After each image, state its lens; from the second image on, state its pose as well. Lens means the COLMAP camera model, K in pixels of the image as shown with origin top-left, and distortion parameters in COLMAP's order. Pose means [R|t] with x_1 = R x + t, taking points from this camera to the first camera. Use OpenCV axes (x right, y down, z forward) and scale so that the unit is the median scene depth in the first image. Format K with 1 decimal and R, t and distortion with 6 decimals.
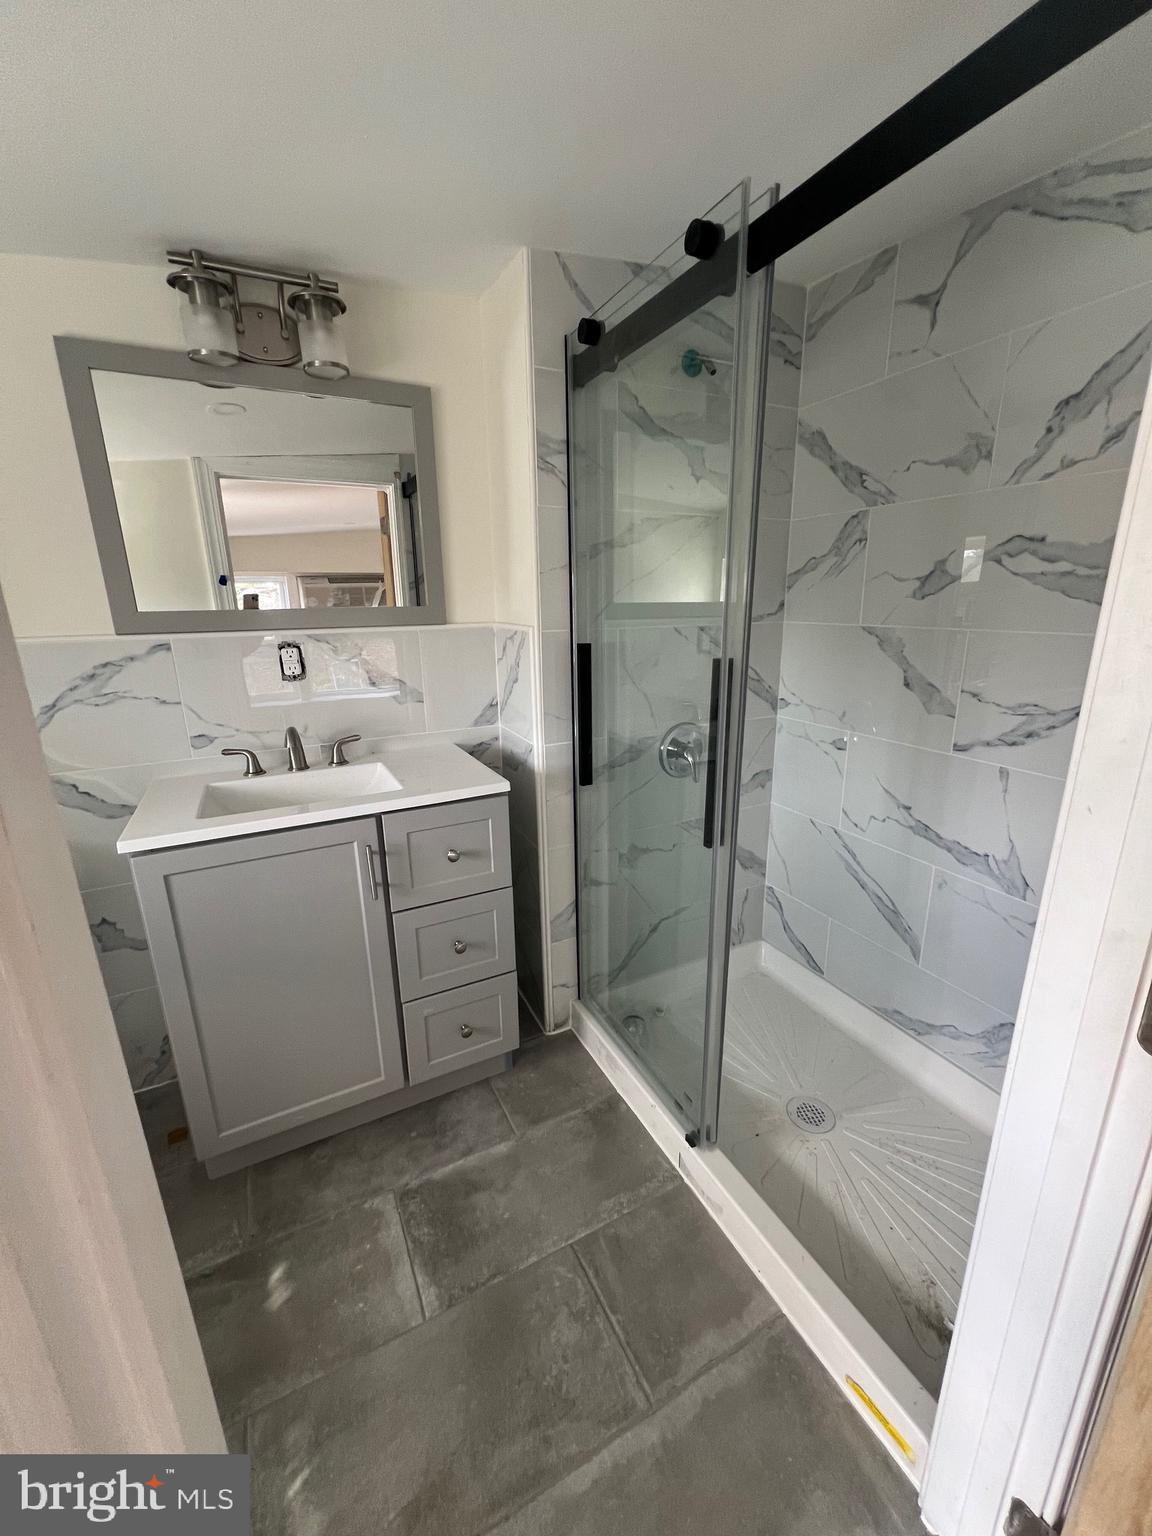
lens RADIAL K [[602.2, 0, 576.0], [0, 602.2, 768.0], [0, 0, 1]] dist [-0.000096, 0.000232]
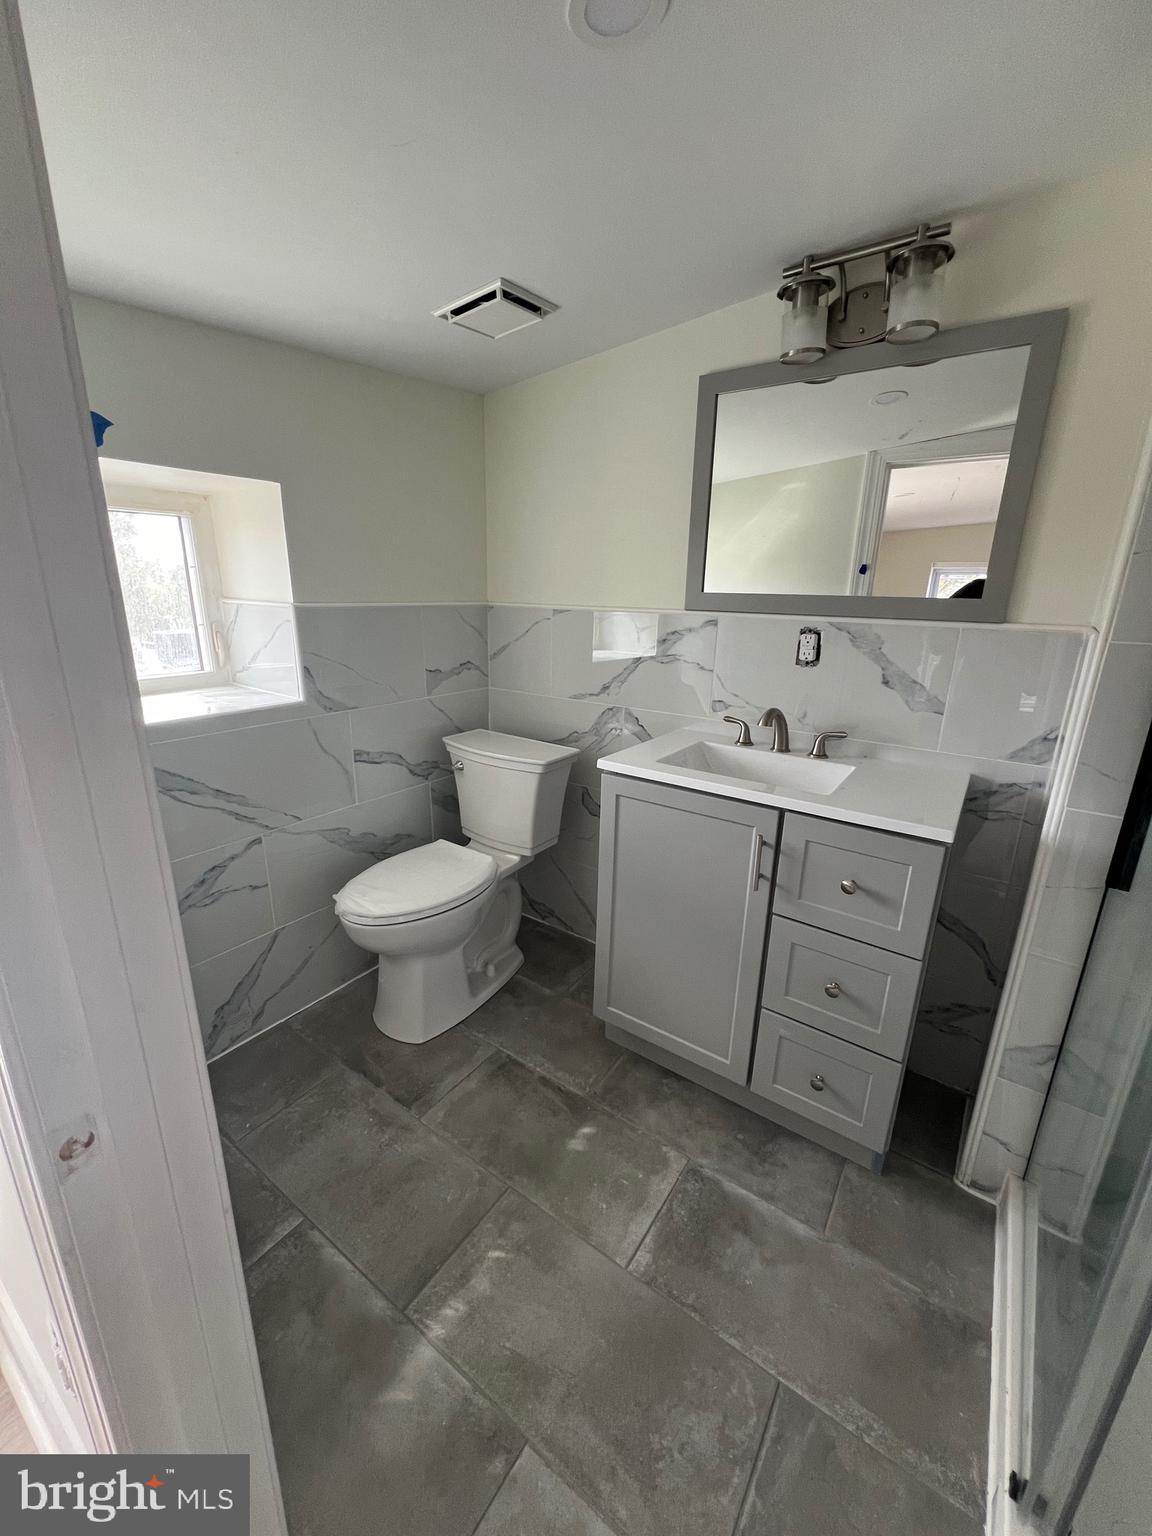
lens RADIAL K [[608.5, 0, 594.6], [0, 608.5, 770.6], [0, 0, 1]] dist [0.001412, -0.000183]
pose [[0.478748, 0.274369, -0.833979, 0.297924], [-0.265523, 0.950678, 0.160337, -0.054245], [0.836838, 0.144679, 0.527987, 0.212201]]
